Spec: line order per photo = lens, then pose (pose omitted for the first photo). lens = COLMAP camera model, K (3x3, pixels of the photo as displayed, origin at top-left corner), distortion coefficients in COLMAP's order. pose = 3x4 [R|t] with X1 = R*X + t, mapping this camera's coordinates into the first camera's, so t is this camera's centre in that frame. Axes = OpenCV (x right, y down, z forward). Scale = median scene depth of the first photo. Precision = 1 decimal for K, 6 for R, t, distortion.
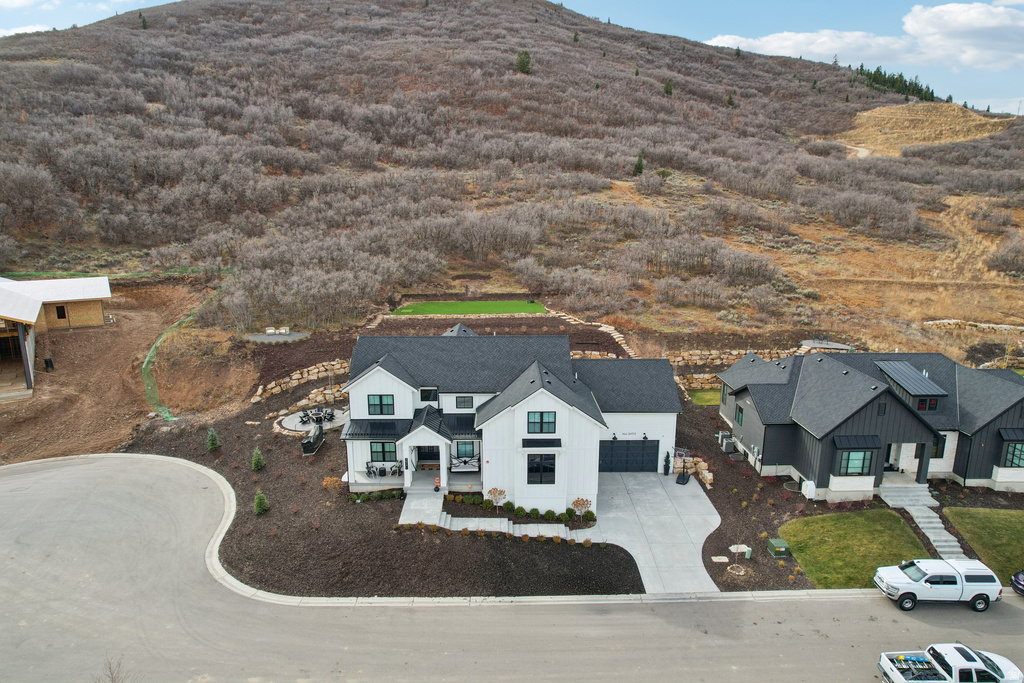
lens RADIAL K [[656.9, 0, 512.0], [0, 656.9, 341.5], [0, 0, 1]] dist [-0.082541, 0.076678]
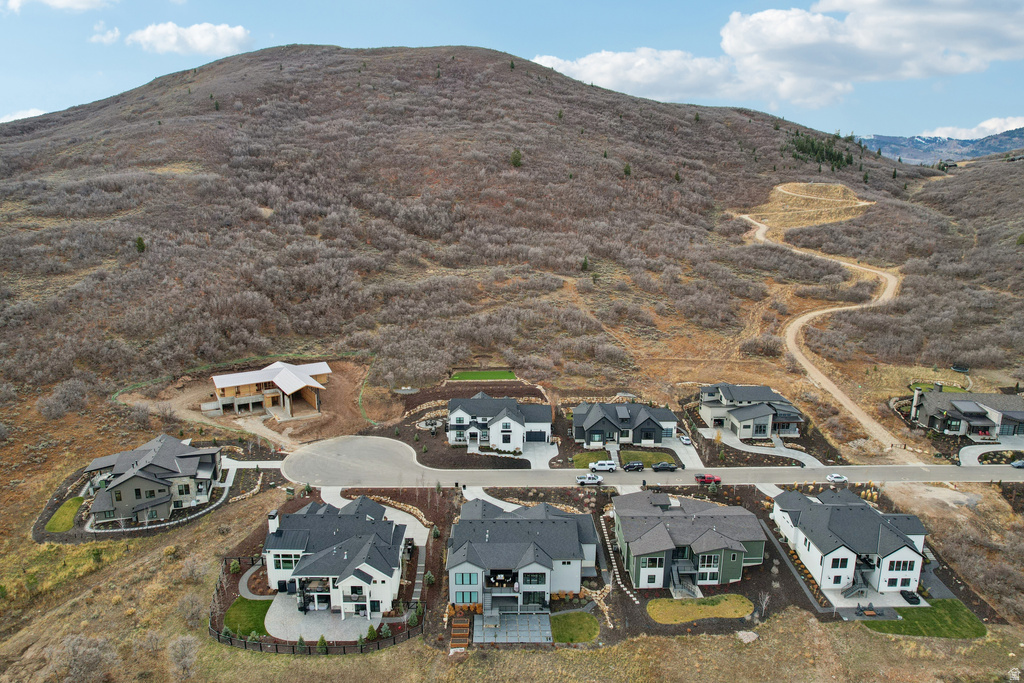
lens RADIAL K [[657.3, 0, 512.0], [0, 657.3, 341.5], [0, 0, 1]] dist [-0.072213, 0.058365]
pose [[0.999993, 0.003700, 0.000148, 0.042571], [-0.003700, 0.999992, -0.001264, -0.192759], [-0.000153, 0.001263, 0.999999, -1.501987]]
